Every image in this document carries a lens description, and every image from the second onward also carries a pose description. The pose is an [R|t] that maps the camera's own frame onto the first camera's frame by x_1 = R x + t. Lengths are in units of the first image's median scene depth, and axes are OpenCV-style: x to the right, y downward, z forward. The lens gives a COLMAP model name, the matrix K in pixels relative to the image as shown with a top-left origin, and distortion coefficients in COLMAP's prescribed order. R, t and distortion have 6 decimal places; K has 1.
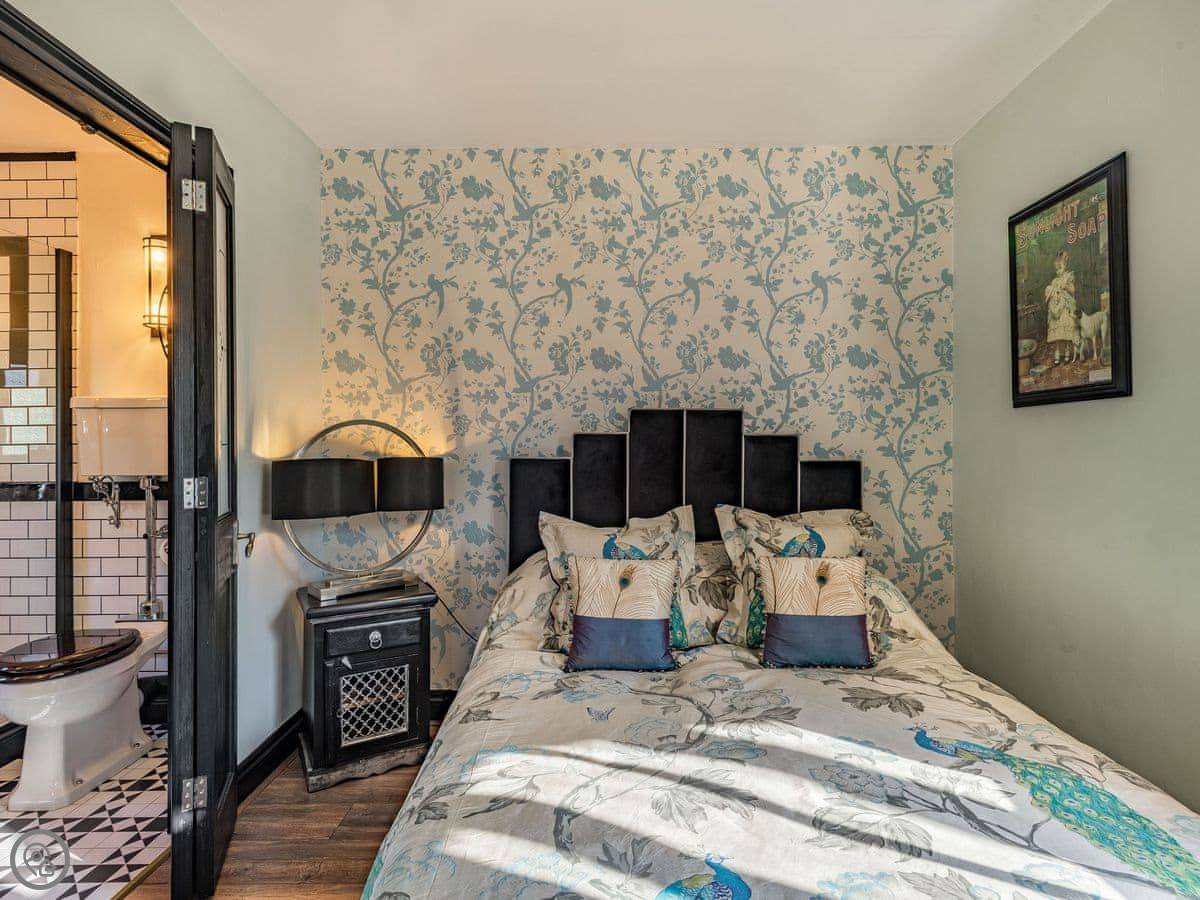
lens RADIAL K [[632.7, 0, 595.0], [0, 632.7, 437.8], [0, 0, 1]] dist [0.013487, 0.000021]
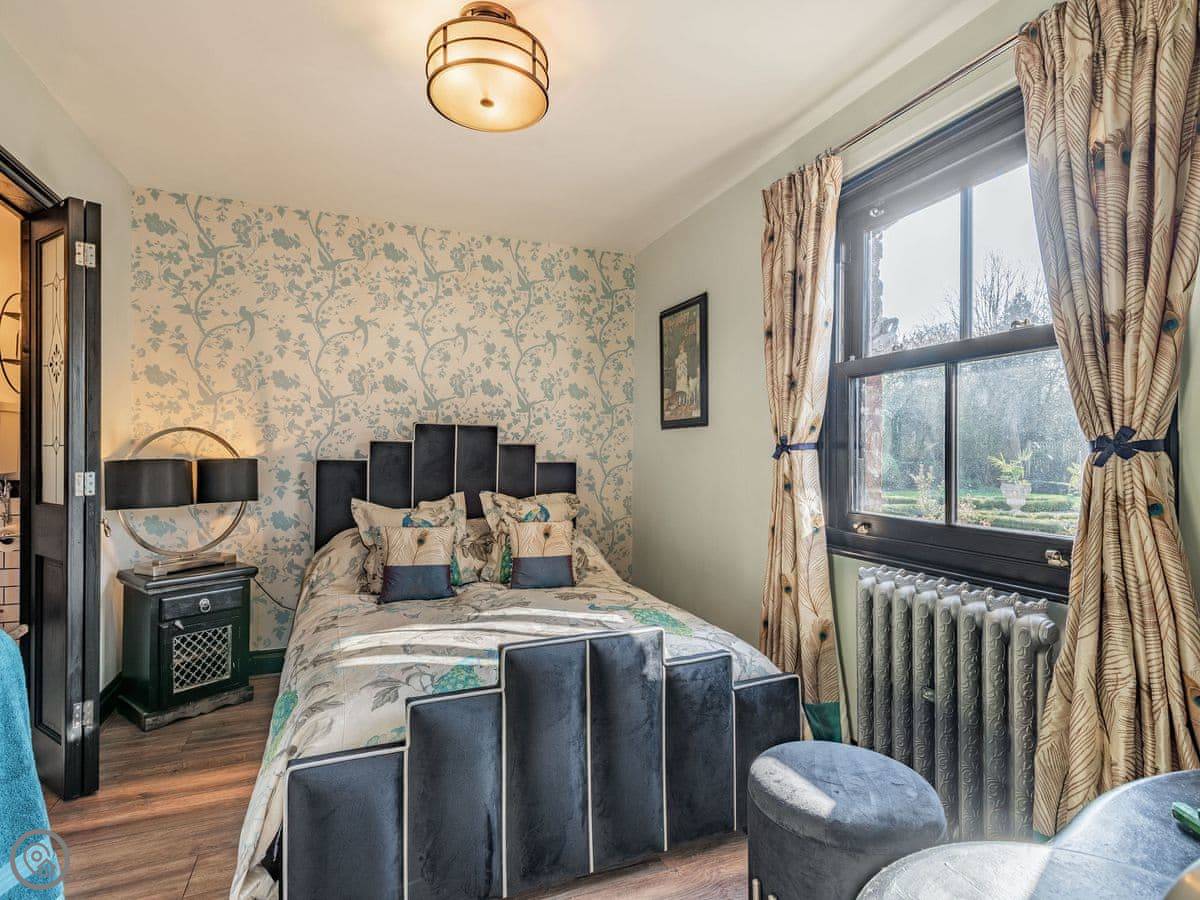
lens RADIAL K [[629.6, 0, 600.0], [0, 629.6, 450.0], [0, 0, 1]] dist [0.008340, -0.000434]
pose [[0.920369, 0.009443, 0.390936, -0.115310], [-0.013204, 0.999889, 0.006934, -0.003598], [-0.390827, -0.011544, 0.920392, -0.416032]]
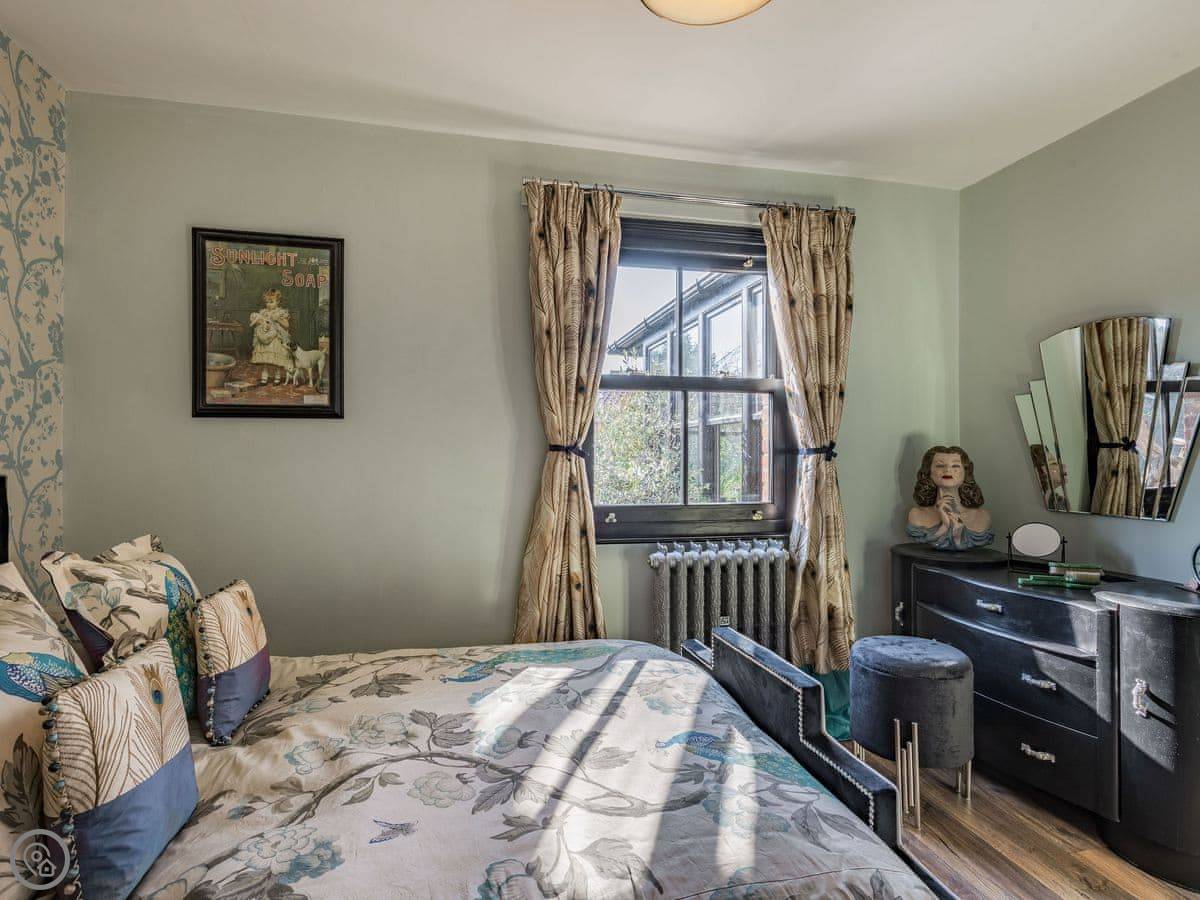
lens RADIAL K [[633.3, 0, 602.9], [0, 633.3, 456.3], [0, 0, 1]] dist [0.005837, -0.000219]
pose [[-0.242736, 0.001209, 0.970092, -0.468881], [-0.013320, 0.999901, -0.004579, 0.010794], [-0.970001, -0.014033, -0.242696, 0.602461]]
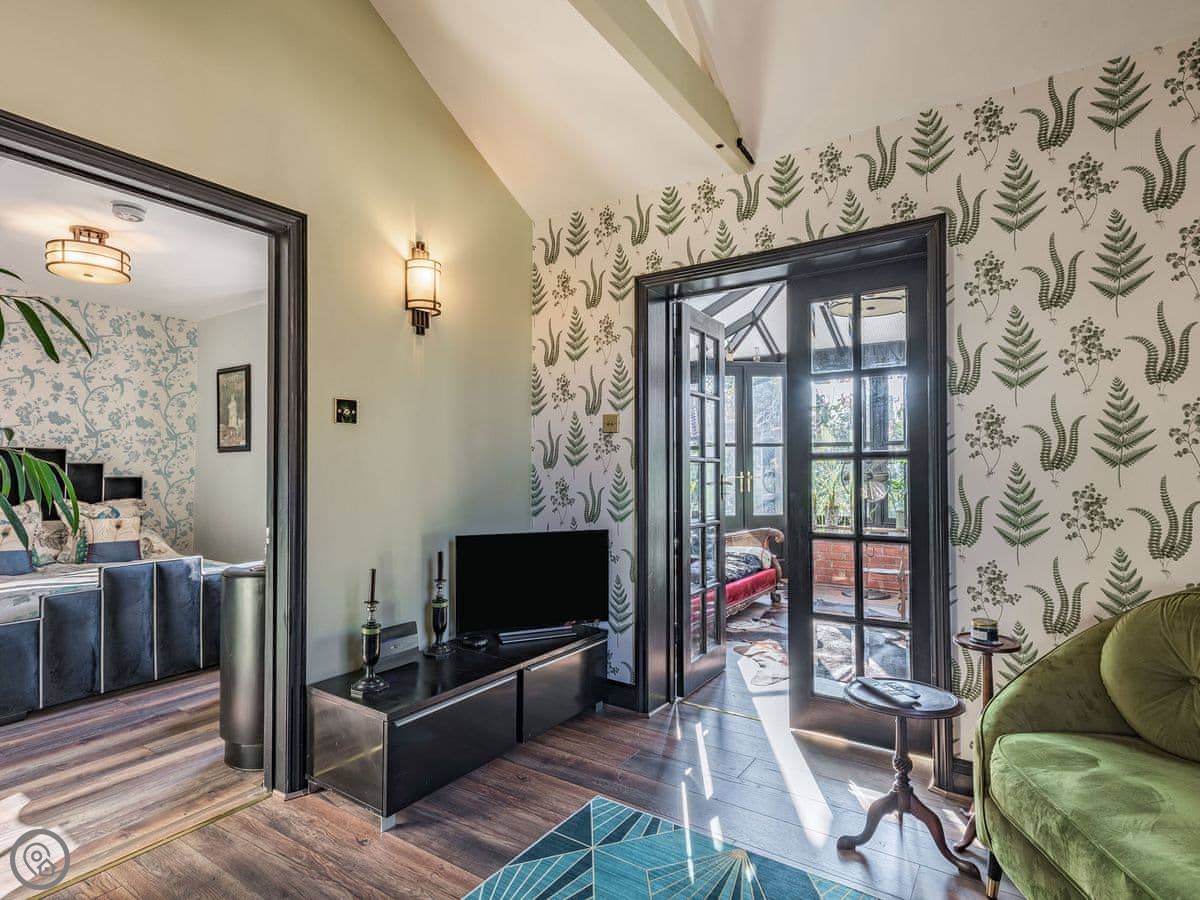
lens RADIAL K [[633.3, 0, 602.9], [0, 633.3, 456.3], [0, 0, 1]] dist [0.005837, -0.000219]
pose [[0.537756, 0.020669, 0.842847, -0.514582], [-0.010398, 0.999786, -0.017884, -0.007344], [-0.843036, 0.000854, 0.537856, -1.375277]]
